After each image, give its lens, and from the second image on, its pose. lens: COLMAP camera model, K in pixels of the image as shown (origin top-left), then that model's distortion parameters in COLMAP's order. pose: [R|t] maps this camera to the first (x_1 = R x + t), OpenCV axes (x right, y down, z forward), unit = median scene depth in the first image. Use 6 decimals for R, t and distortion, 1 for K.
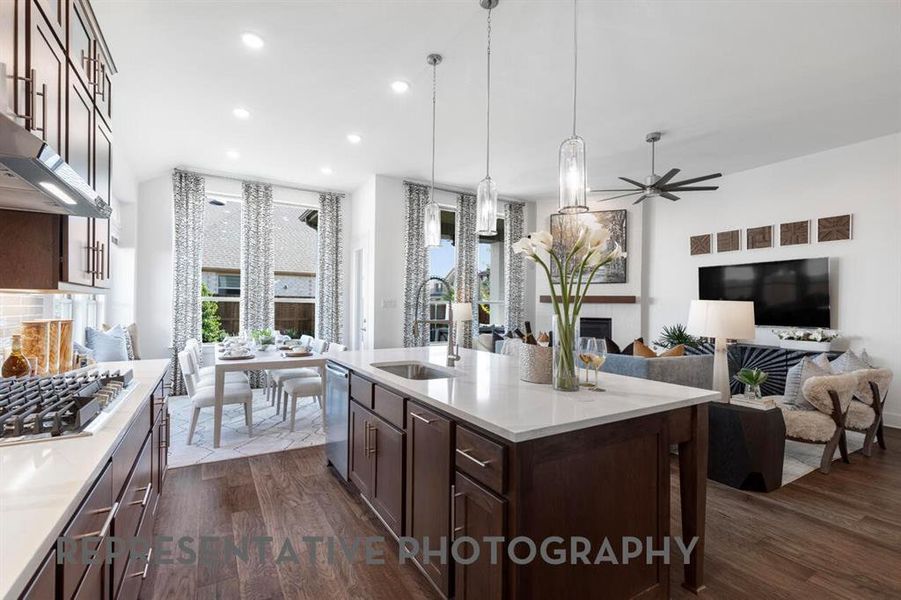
lens RADIAL K [[403.8, 0, 456.1], [0, 403.8, 309.4], [0, 0, 1]] dist [0.001103, 0.000049]
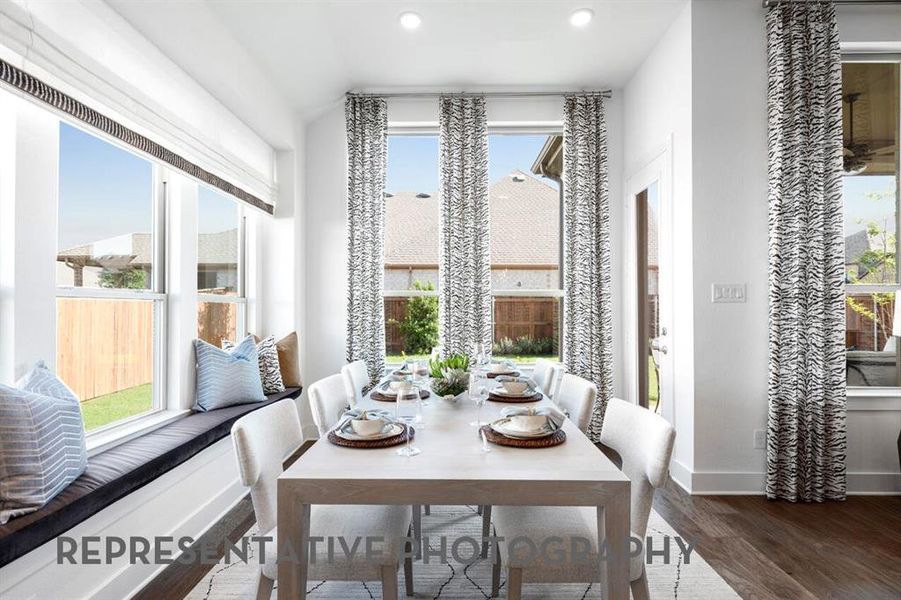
lens RADIAL K [[450.2, 0, 449.9], [0, 450.2, 304.0], [0, 0, 1]] dist [-0.000721, 0.000247]
pose [[0.849350, -0.014663, -0.527627, -0.165113], [0.009964, 0.999881, -0.011748, -0.000614], [0.527737, 0.004721, 0.849395, 0.433662]]
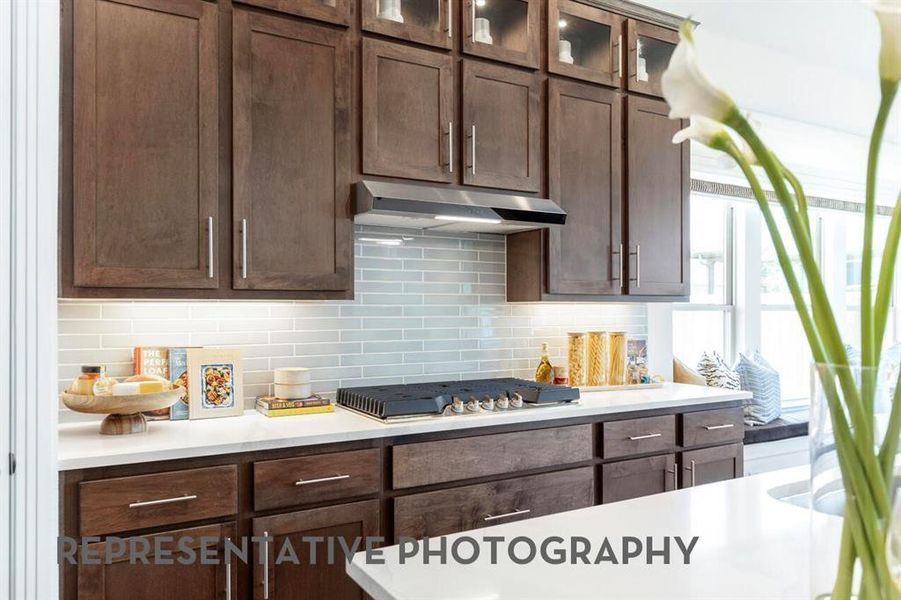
lens RADIAL K [[667.5, 0, 452.0], [0, 667.5, 305.5], [0, 0, 1]] dist [-0.000274, -0.002882]
pose [[-0.020477, -0.009880, -0.999742, 0.197070], [-0.003014, 0.999947, -0.009820, -0.009551], [0.999786, 0.002812, -0.020506, 0.223721]]
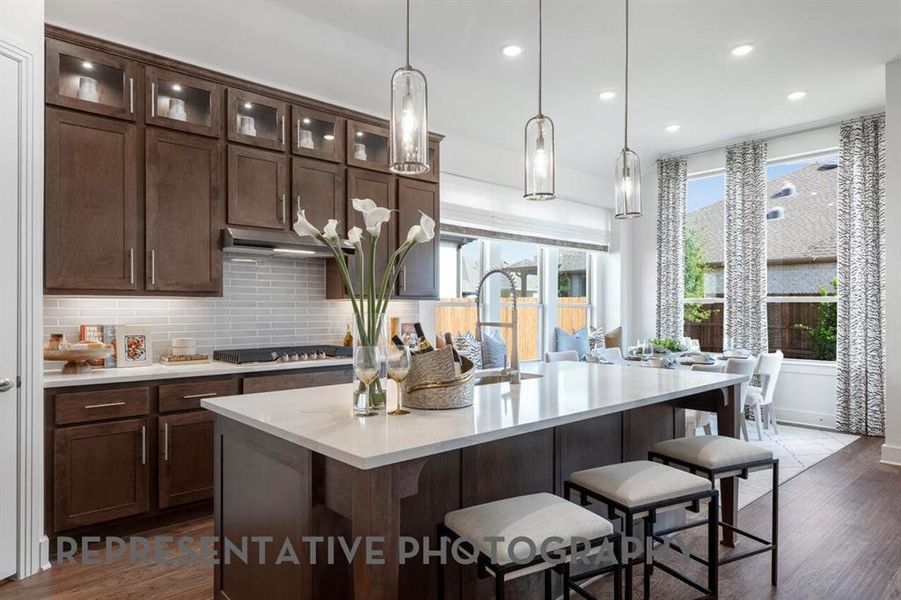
lens RADIAL K [[544.8, 0, 453.6], [0, 544.8, 305.6], [0, 0, 1]] dist [0.000776, -0.000674]
pose [[0.185486, -0.012148, -0.982572, 0.394032], [-0.001023, 0.999921, -0.012555, -0.001123], [0.982646, 0.003334, 0.185459, 0.286659]]
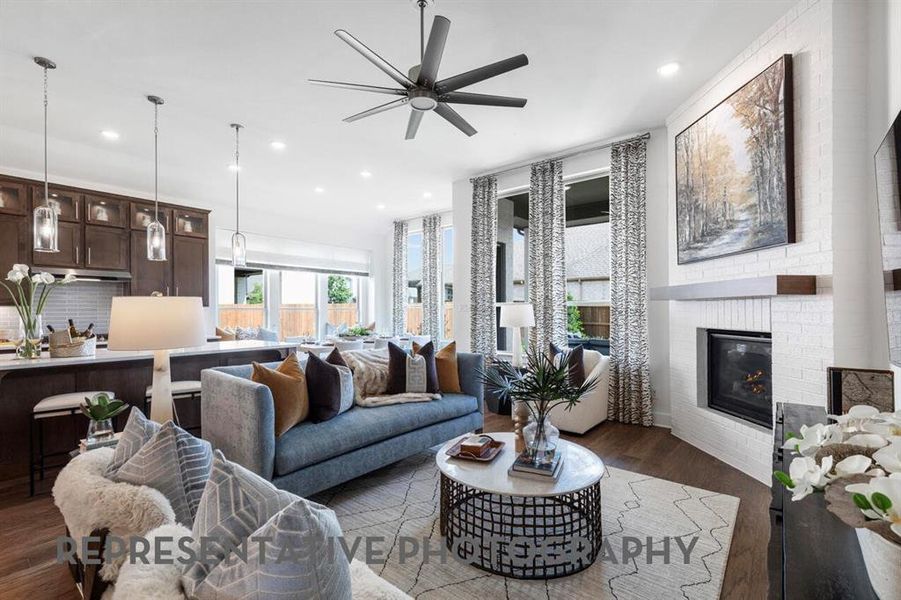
lens RADIAL K [[403.8, 0, 456.1], [0, 403.8, 309.4], [0, 0, 1]] dist [0.001103, 0.000049]
pose [[0.345201, -0.012224, -0.938449, 0.749180], [0.005127, 0.999925, -0.011138, 0.001256], [0.938515, -0.000966, 0.345237, 0.629224]]
